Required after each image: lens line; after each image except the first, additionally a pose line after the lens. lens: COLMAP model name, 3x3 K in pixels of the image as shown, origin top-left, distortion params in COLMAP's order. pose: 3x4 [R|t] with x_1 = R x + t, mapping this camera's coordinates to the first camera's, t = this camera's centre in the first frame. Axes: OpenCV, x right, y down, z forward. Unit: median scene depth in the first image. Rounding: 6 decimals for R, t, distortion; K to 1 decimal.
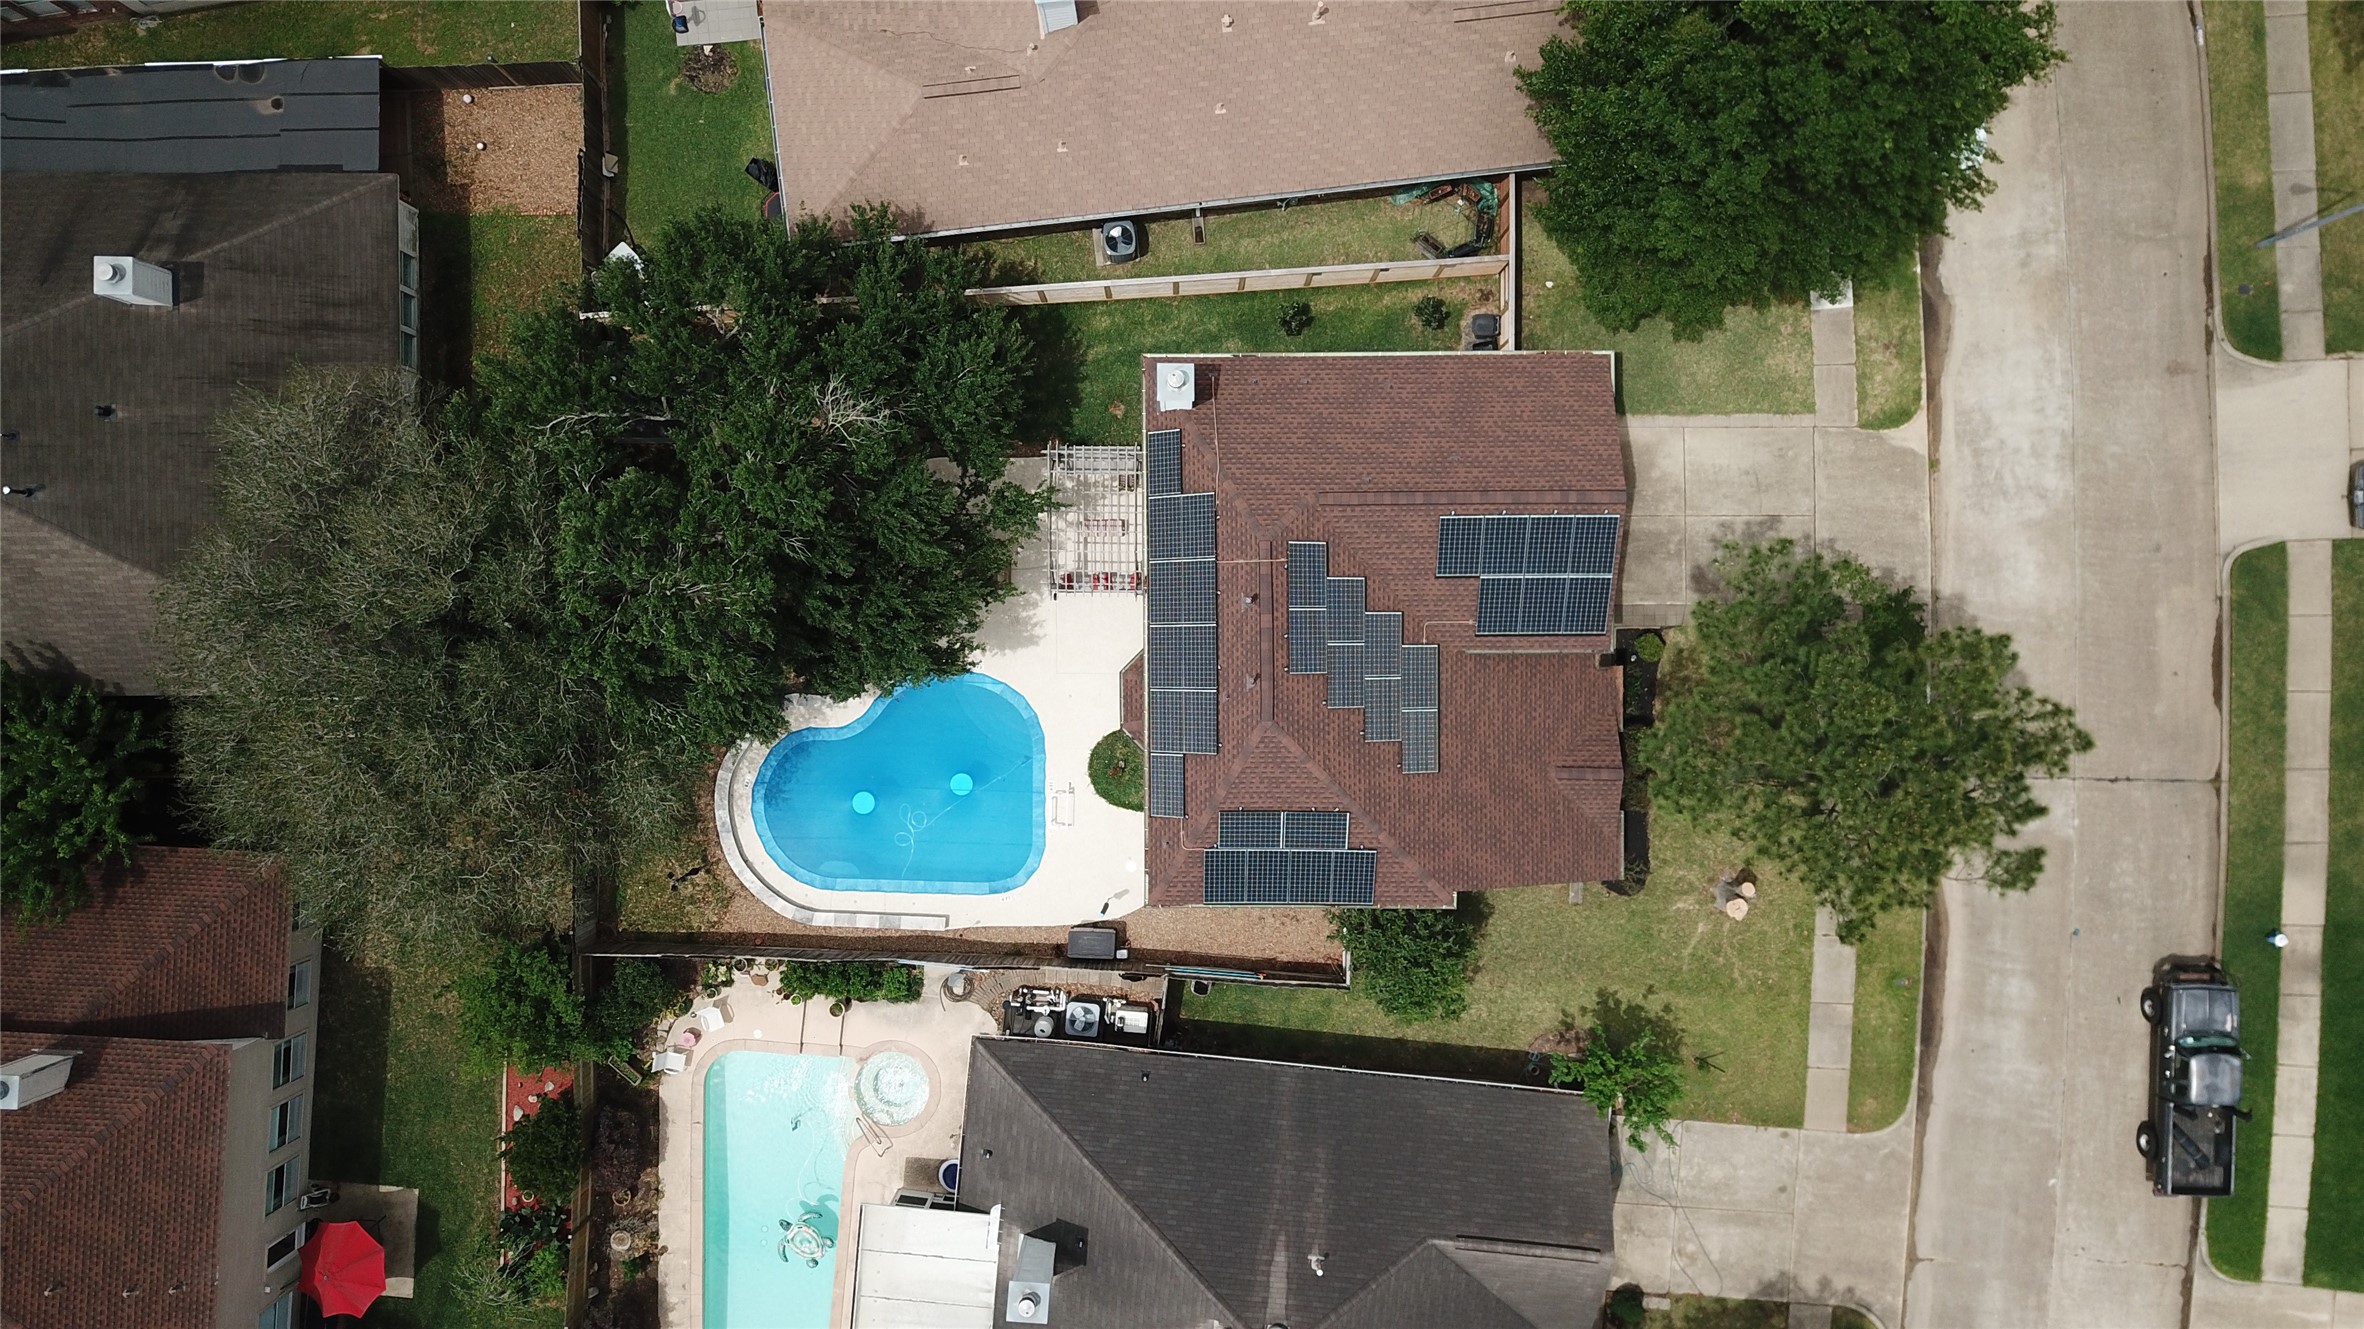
lens RADIAL K [[1855.8, 0, 1182.0], [0, 1855.8, 664.5], [0, 0, 1]] dist [-0.076460, 0.167094]
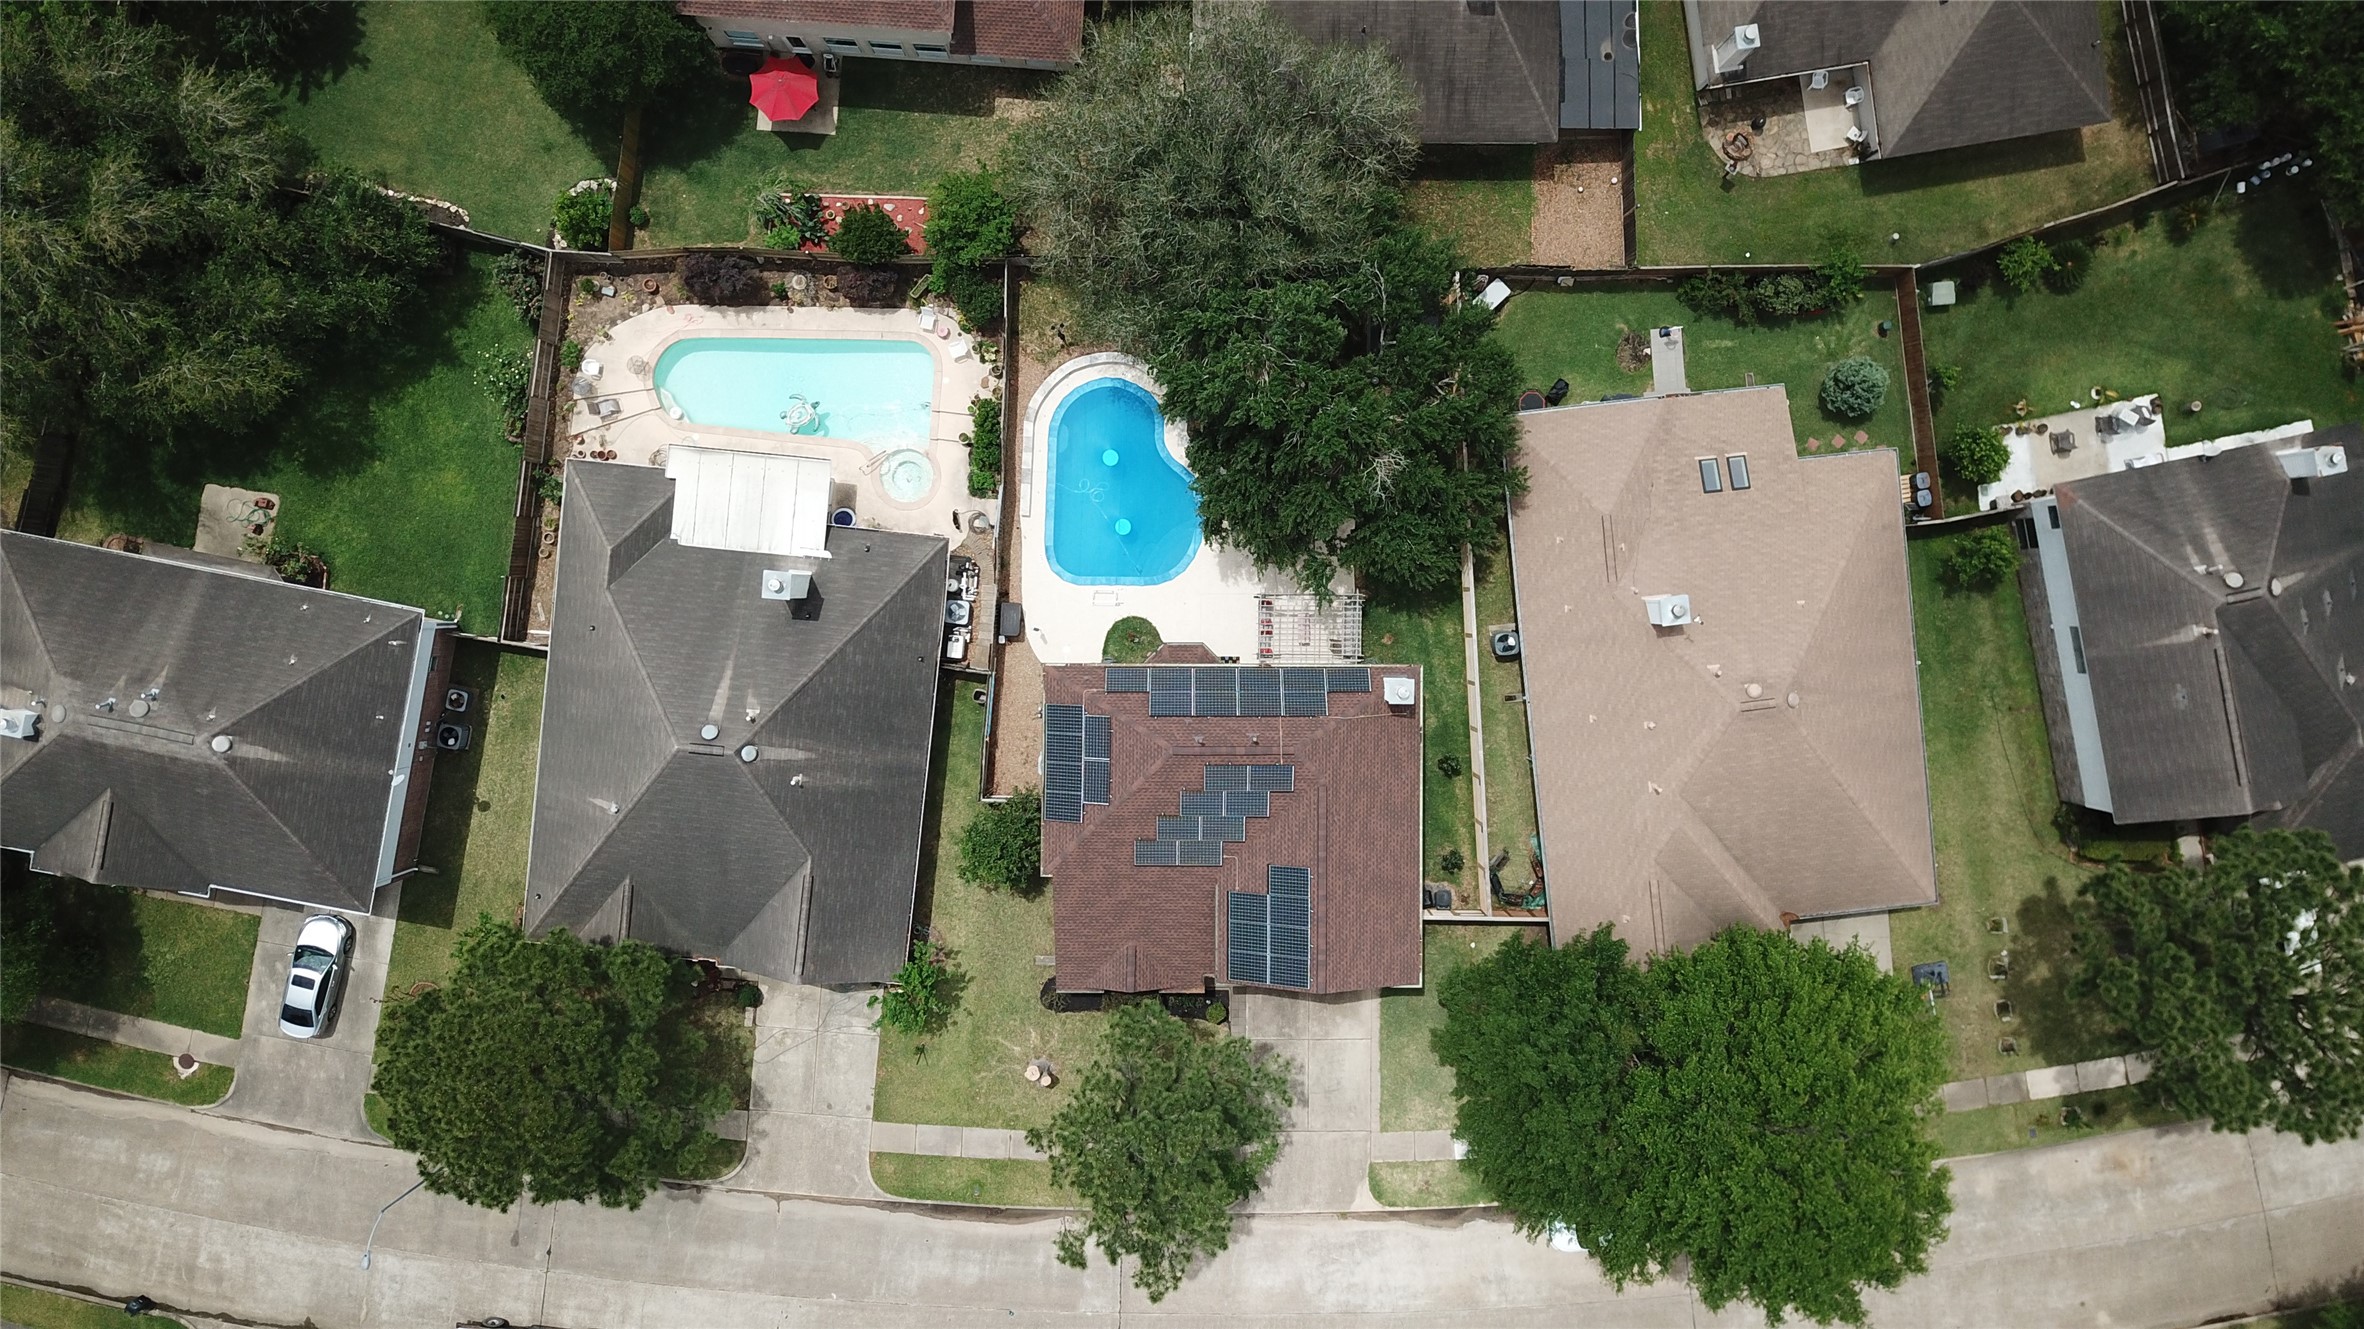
lens RADIAL K [[1708.8, 0, 1182.0], [0, 1708.8, 664.5], [0, 0, 1]] dist [0.002668, 0.000020]
pose [[-0.007645, 0.999514, 0.030219, -0.054979], [-0.999959, -0.007492, -0.005177, 0.026186], [-0.004948, -0.030258, 0.999530, -0.309578]]
